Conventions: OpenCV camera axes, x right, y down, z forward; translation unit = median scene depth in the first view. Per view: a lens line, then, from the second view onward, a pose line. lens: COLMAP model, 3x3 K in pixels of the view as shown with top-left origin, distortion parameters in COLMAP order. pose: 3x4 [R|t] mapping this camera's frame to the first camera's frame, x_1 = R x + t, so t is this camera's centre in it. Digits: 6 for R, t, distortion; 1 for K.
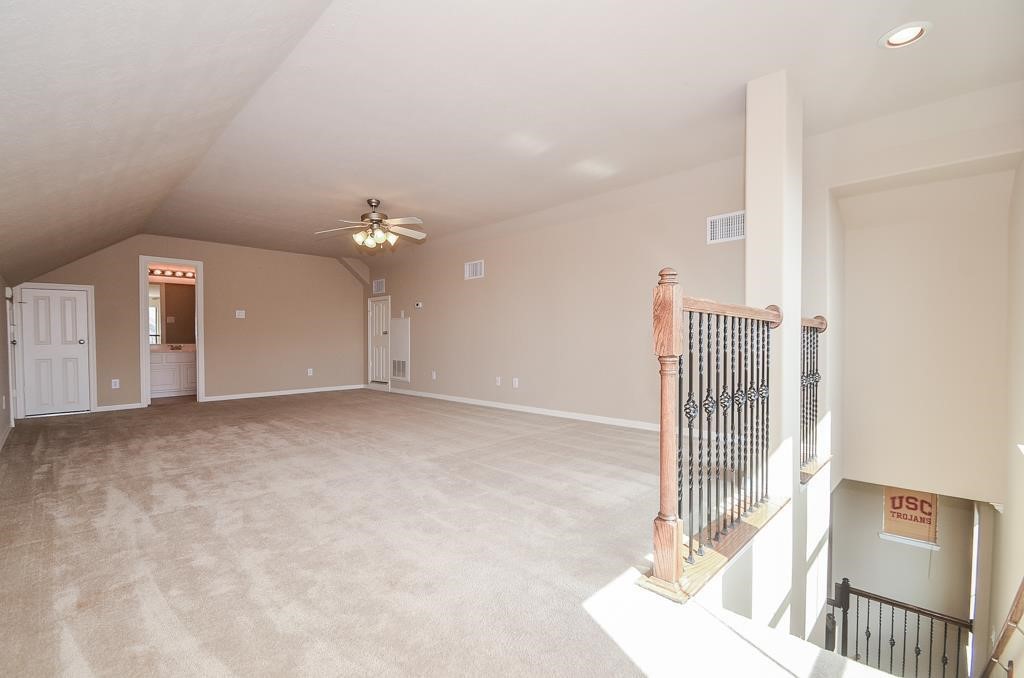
lens RADIAL K [[452.7, 0, 501.6], [0, 452.7, 345.9], [0, 0, 1]] dist [0.018031, -0.017427]
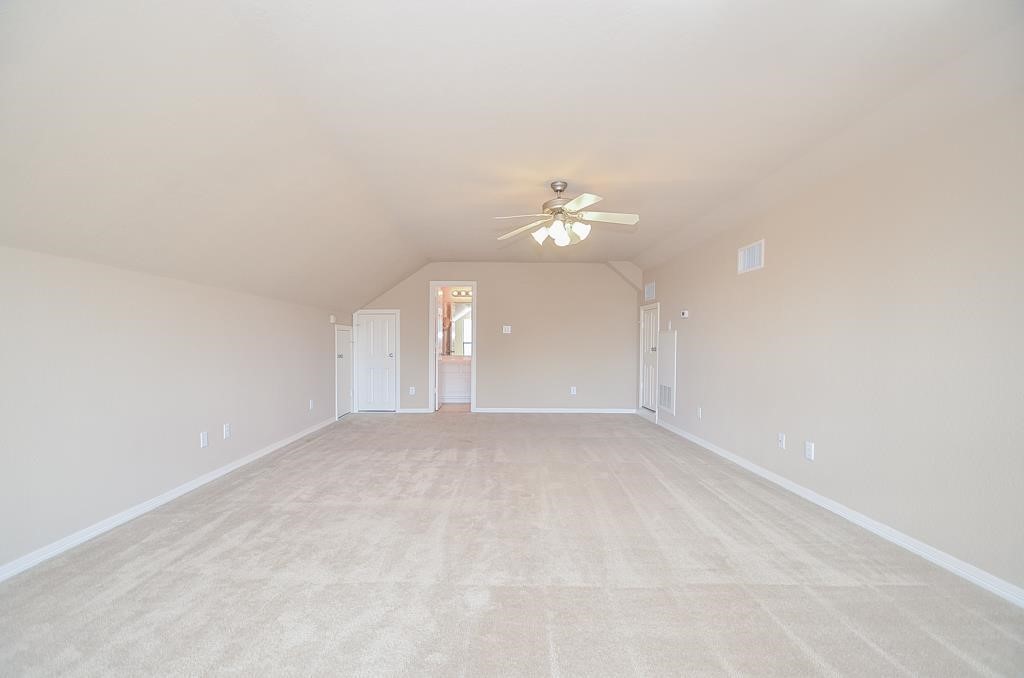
lens RADIAL K [[452.7, 0, 501.6], [0, 452.7, 345.9], [0, 0, 1]] dist [0.018031, -0.017427]
pose [[0.716218, 0.014331, -0.697729, 0.163788], [-0.019367, 0.999812, 0.000656, -0.045052], [0.697608, 0.013043, 0.716361, 0.363661]]
